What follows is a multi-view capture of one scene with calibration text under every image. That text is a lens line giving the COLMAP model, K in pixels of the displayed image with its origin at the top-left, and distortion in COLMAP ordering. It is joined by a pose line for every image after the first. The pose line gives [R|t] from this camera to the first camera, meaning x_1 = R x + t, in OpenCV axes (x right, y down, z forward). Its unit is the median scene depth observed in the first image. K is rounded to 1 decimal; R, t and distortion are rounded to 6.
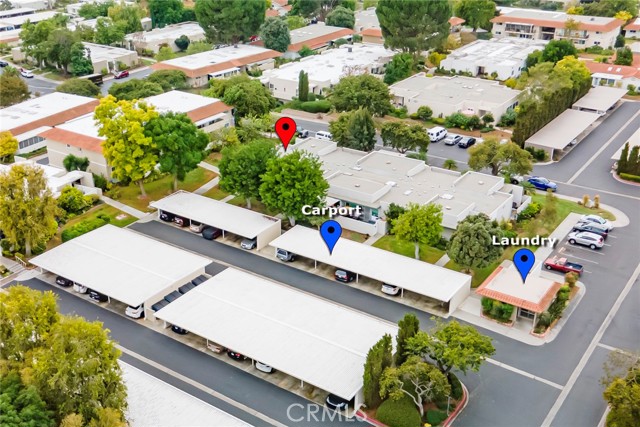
lens RADIAL K [[720.1, 0, 319.4], [0, 720.1, 196.6], [0, 0, 1]] dist [0.020524, 0.025082]
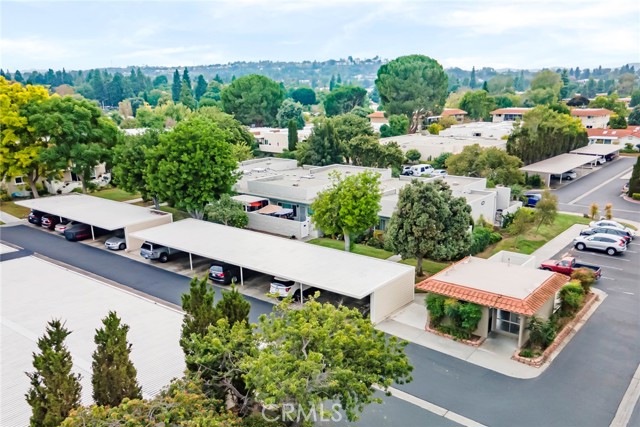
lens RADIAL K [[552.9, 0, 354.5], [0, 552.9, 213.9], [0, 0, 1]] dist [0.039677, -0.003240]
pose [[0.999432, 0.003617, -0.033492, 0.149412], [-0.008813, 0.987666, -0.156329, 0.118775], [0.032513, 0.156535, 0.987137, 0.456363]]
